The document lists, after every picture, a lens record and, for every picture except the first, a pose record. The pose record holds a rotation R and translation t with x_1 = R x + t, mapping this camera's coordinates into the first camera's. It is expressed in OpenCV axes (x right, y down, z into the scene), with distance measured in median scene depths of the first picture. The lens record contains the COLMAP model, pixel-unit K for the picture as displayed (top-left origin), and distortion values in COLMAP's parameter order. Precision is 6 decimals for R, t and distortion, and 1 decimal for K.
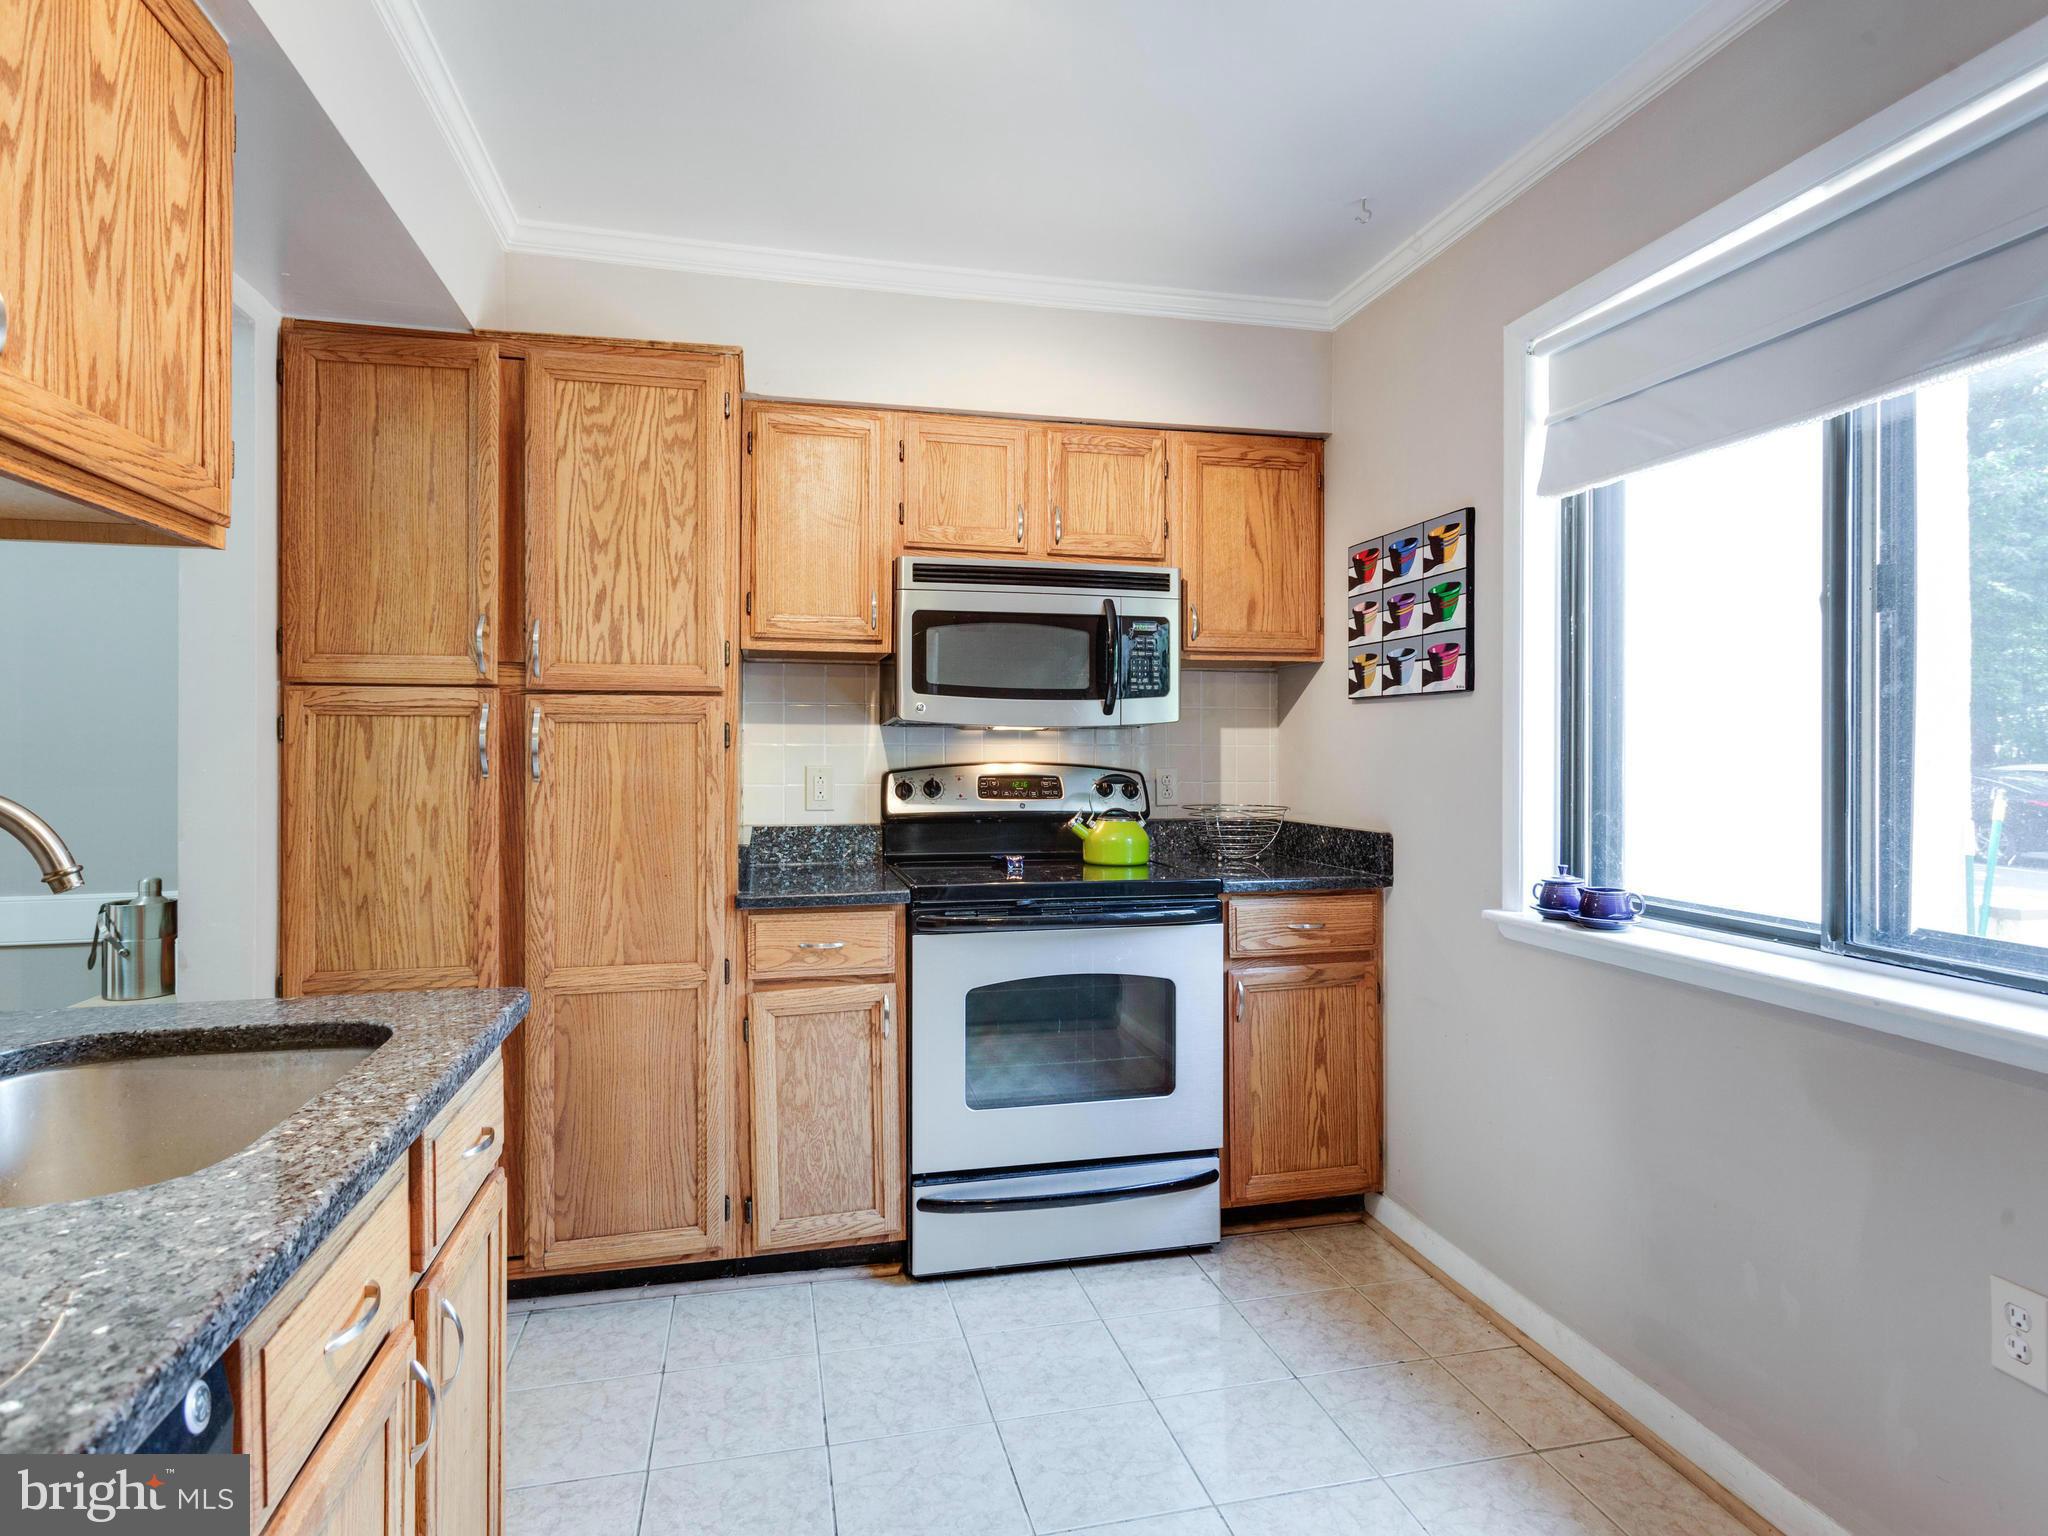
lens RADIAL K [[1091.4, 0, 1018.3], [0, 1091.4, 746.7], [0, 0, 1]] dist [-0.001135, 0.003922]
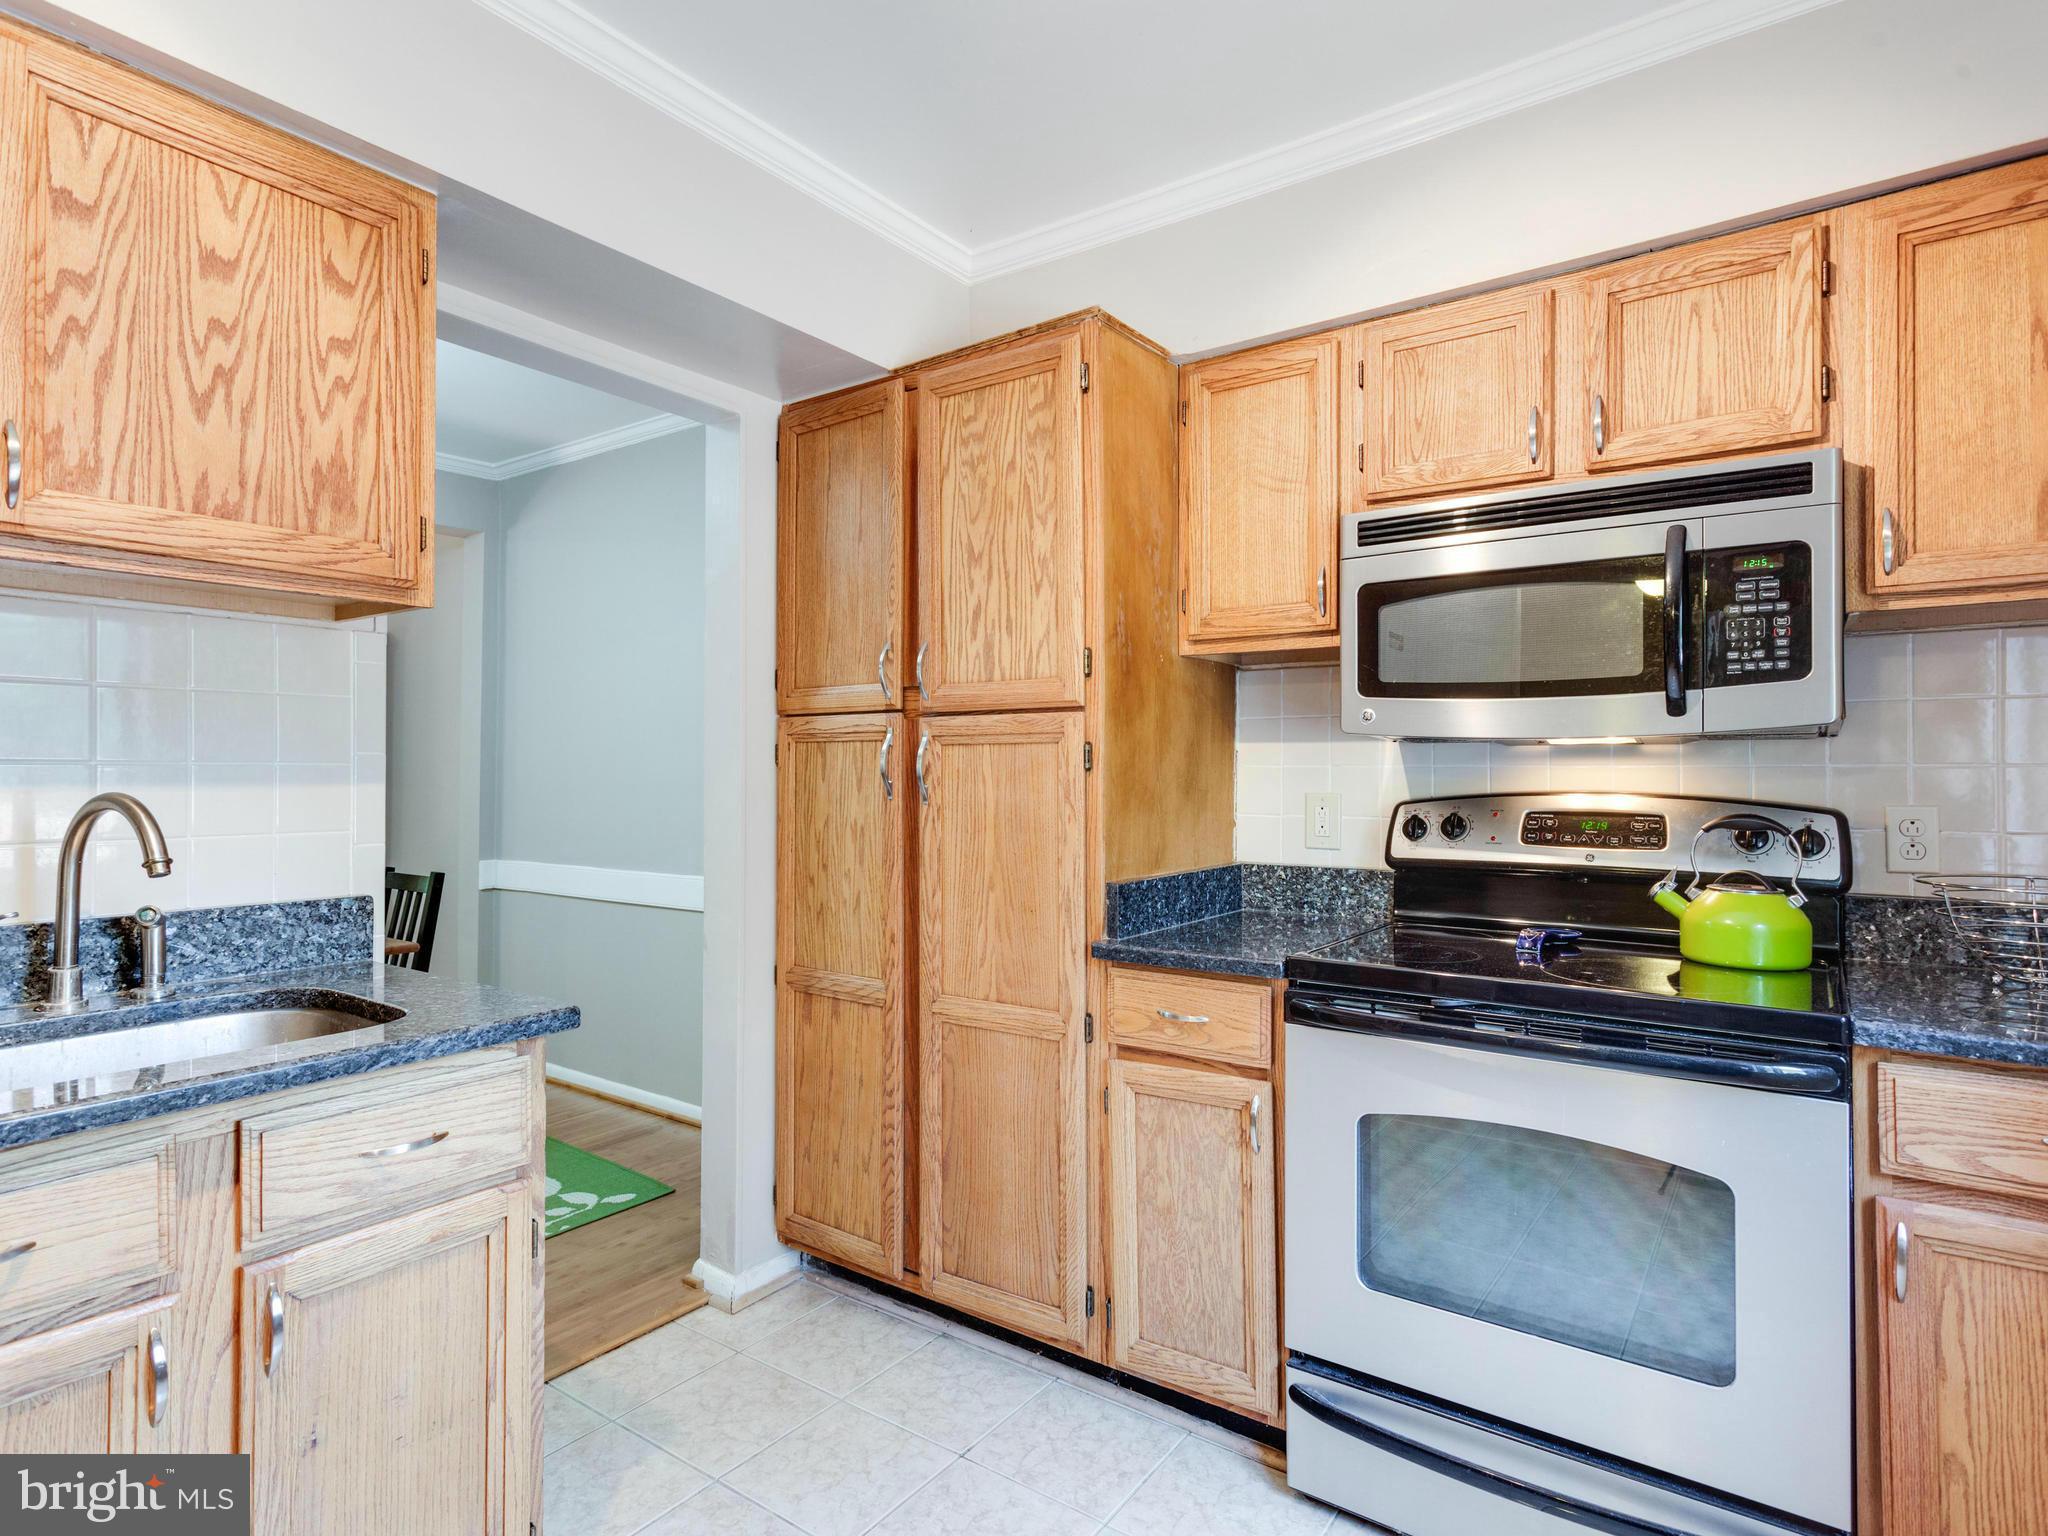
lens RADIAL K [[1091.4, 0, 1036.2], [0, 1091.4, 766.5], [0, 0, 1]] dist [-0.001135, 0.003922]
pose [[0.661509, -0.004208, -0.749926, 0.341313], [0.000556, 0.999987, -0.005121, 0.002238], [0.749937, 0.002970, 0.661502, 0.375589]]
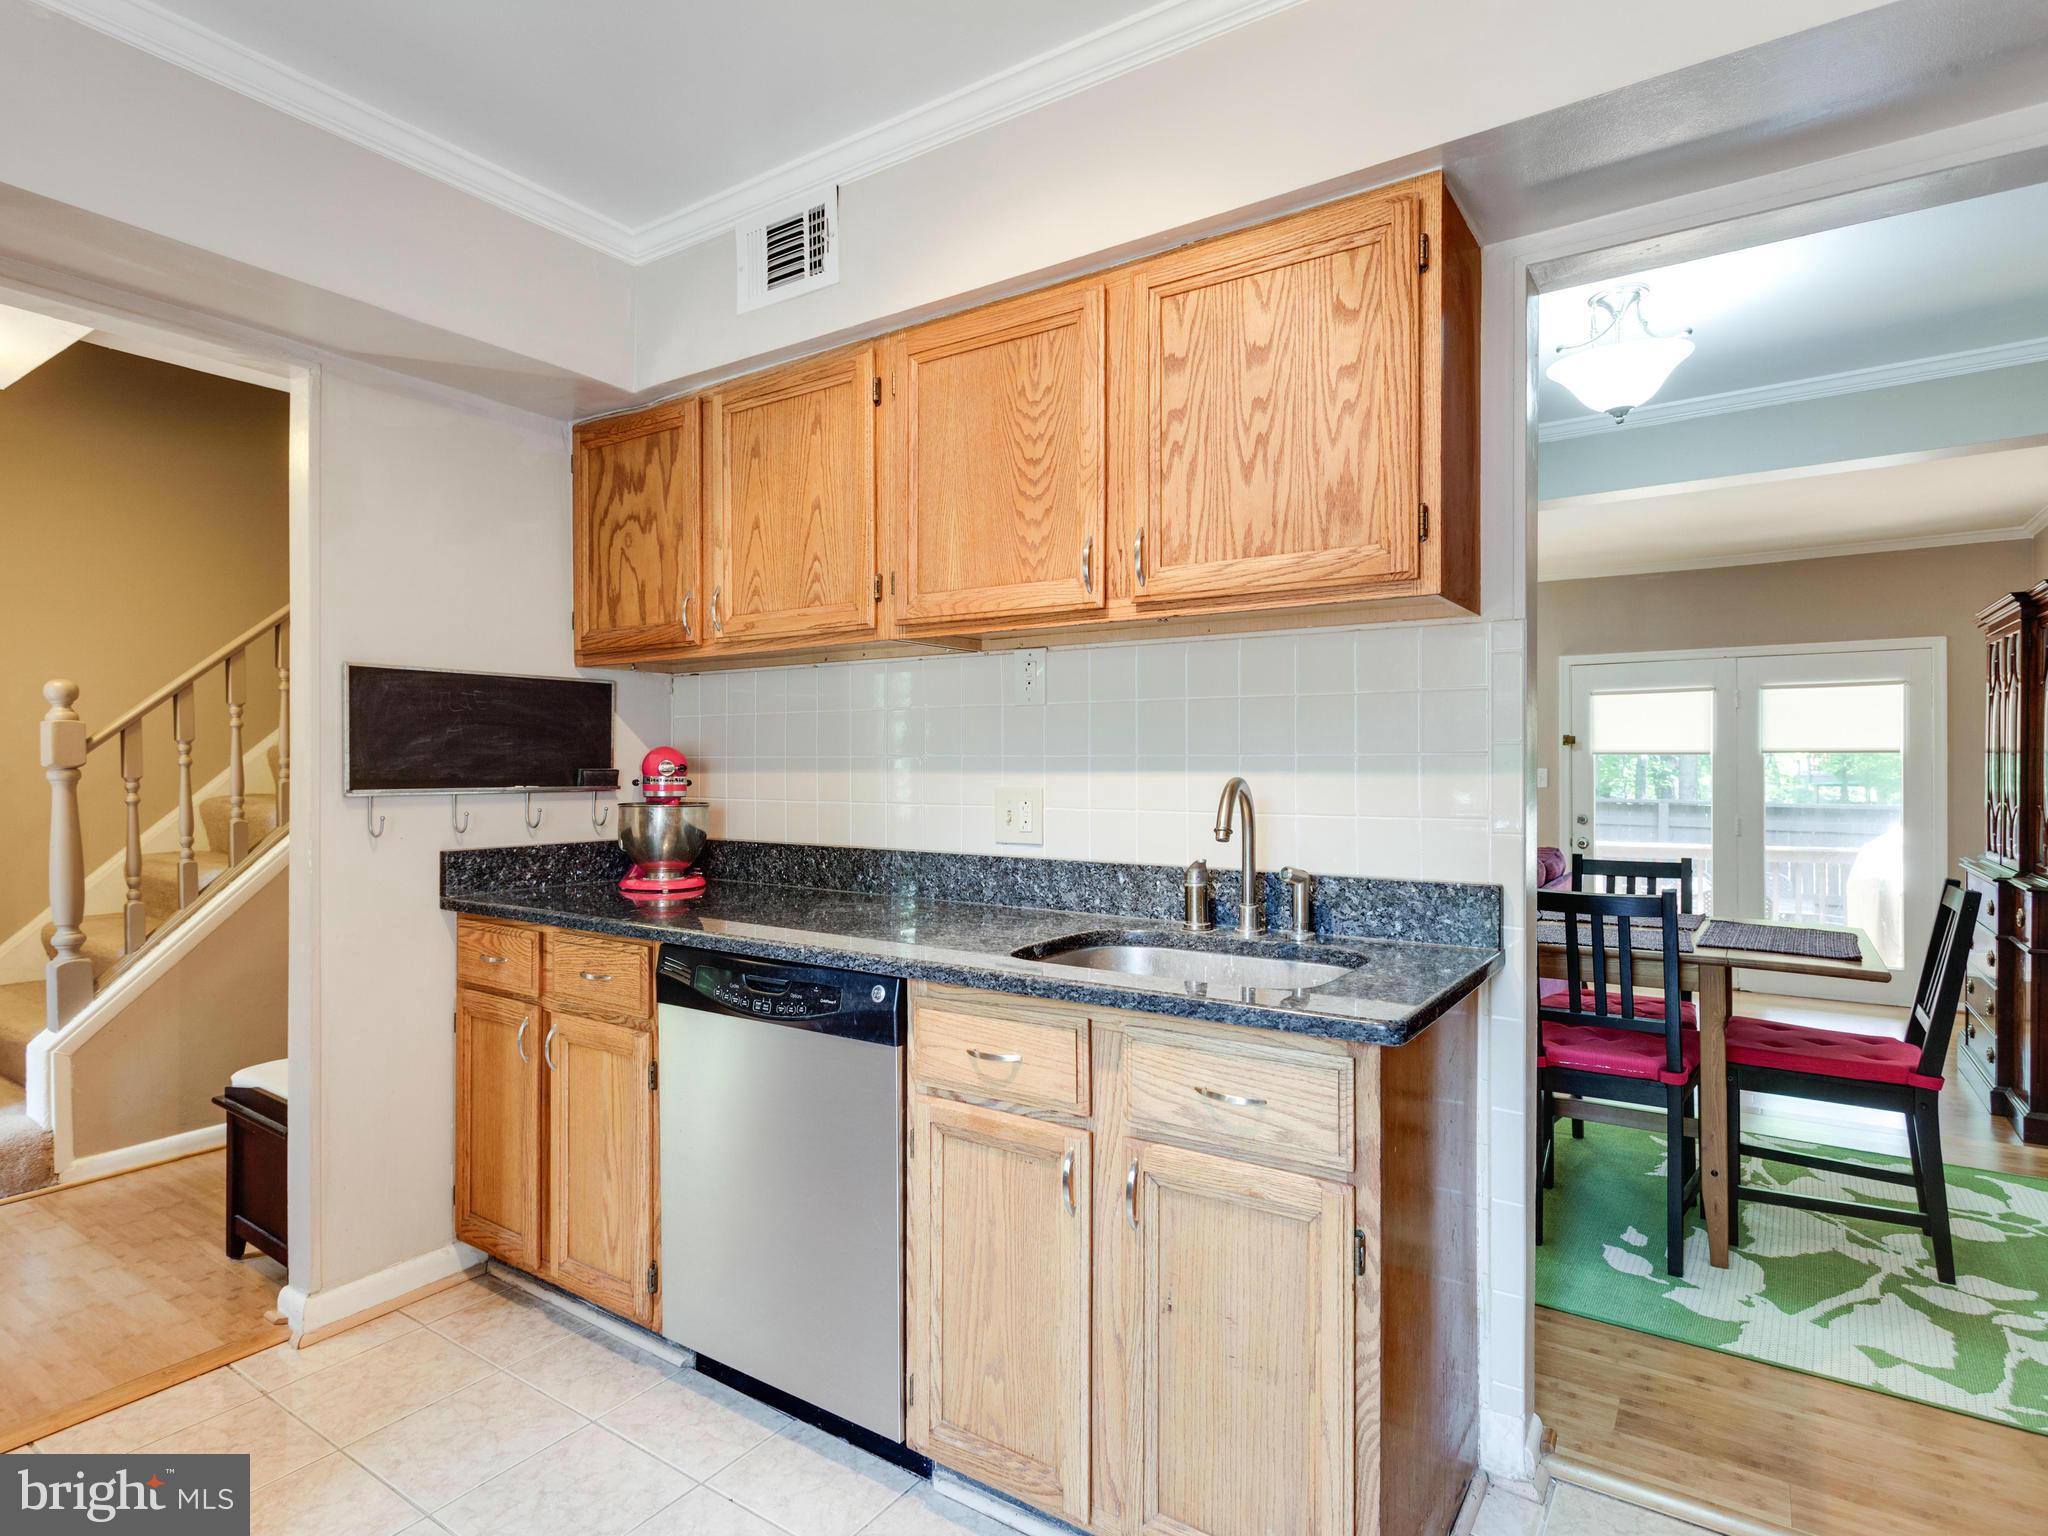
lens RADIAL K [[1091.4, 0, 1009.0], [0, 1091.4, 763.8], [0, 0, 1]] dist [-0.001135, 0.003922]
pose [[-0.738101, -0.000560, -0.674690, 0.229599], [0.001253, 0.999997, -0.002200, 0.004596], [0.674689, -0.002469, -0.738098, 0.840126]]
